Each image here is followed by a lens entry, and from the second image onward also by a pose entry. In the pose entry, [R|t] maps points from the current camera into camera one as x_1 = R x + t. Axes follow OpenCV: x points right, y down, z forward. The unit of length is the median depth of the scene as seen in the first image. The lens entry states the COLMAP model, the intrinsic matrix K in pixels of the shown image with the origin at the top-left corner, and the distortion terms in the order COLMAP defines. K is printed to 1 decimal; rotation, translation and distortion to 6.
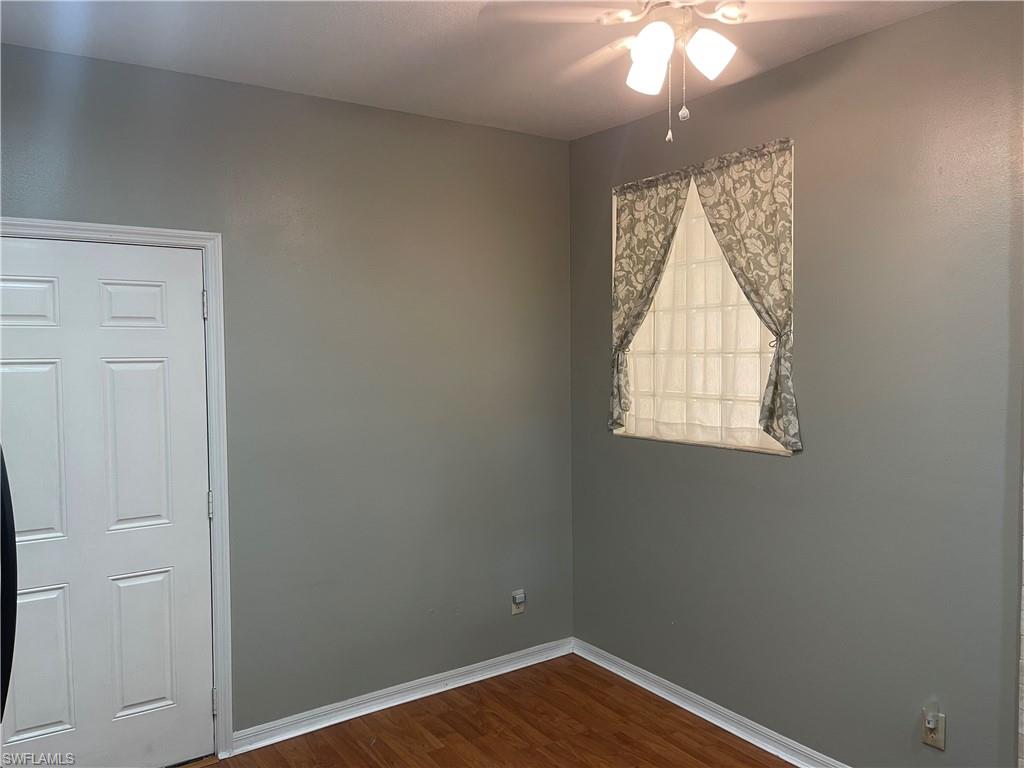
lens RADIAL K [[764.3, 0, 514.1], [0, 764.3, 383.5], [0, 0, 1]] dist [0.057468, -0.082199]
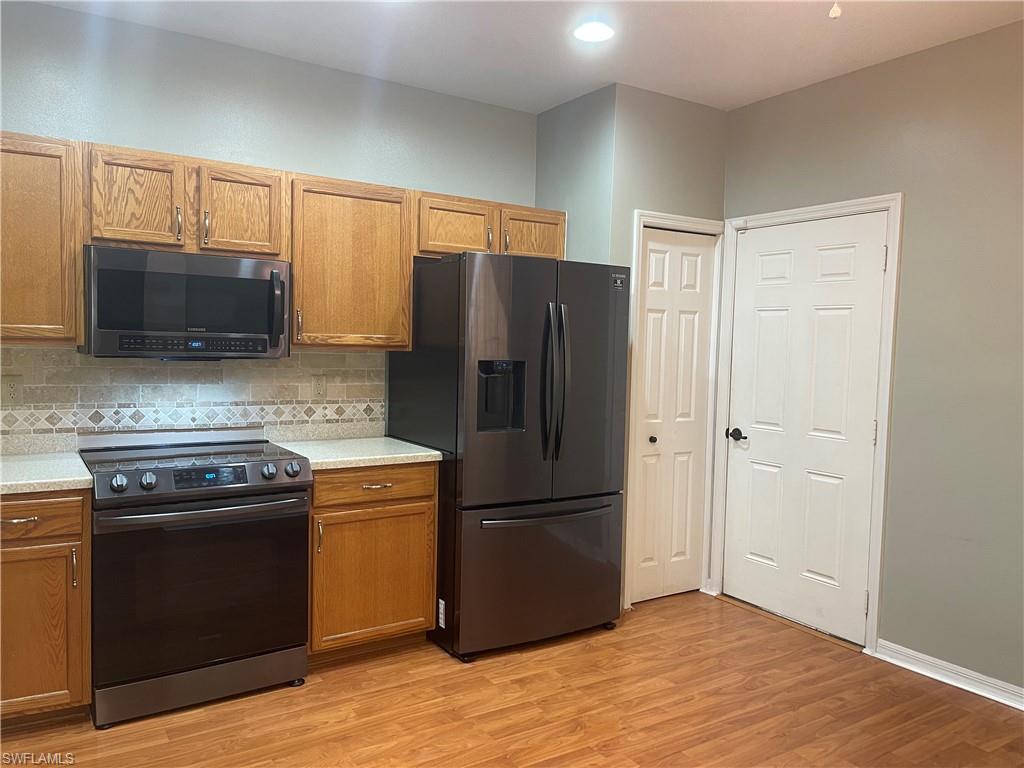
lens RADIAL K [[764.3, 0, 502.5], [0, 764.3, 383.6], [0, 0, 1]] dist [0.057468, -0.082199]
pose [[-0.035624, 0.068754, -0.996997, 0.774188], [-0.062160, 0.995547, 0.070875, 0.037455], [0.997430, 0.064498, -0.031192, 0.476129]]
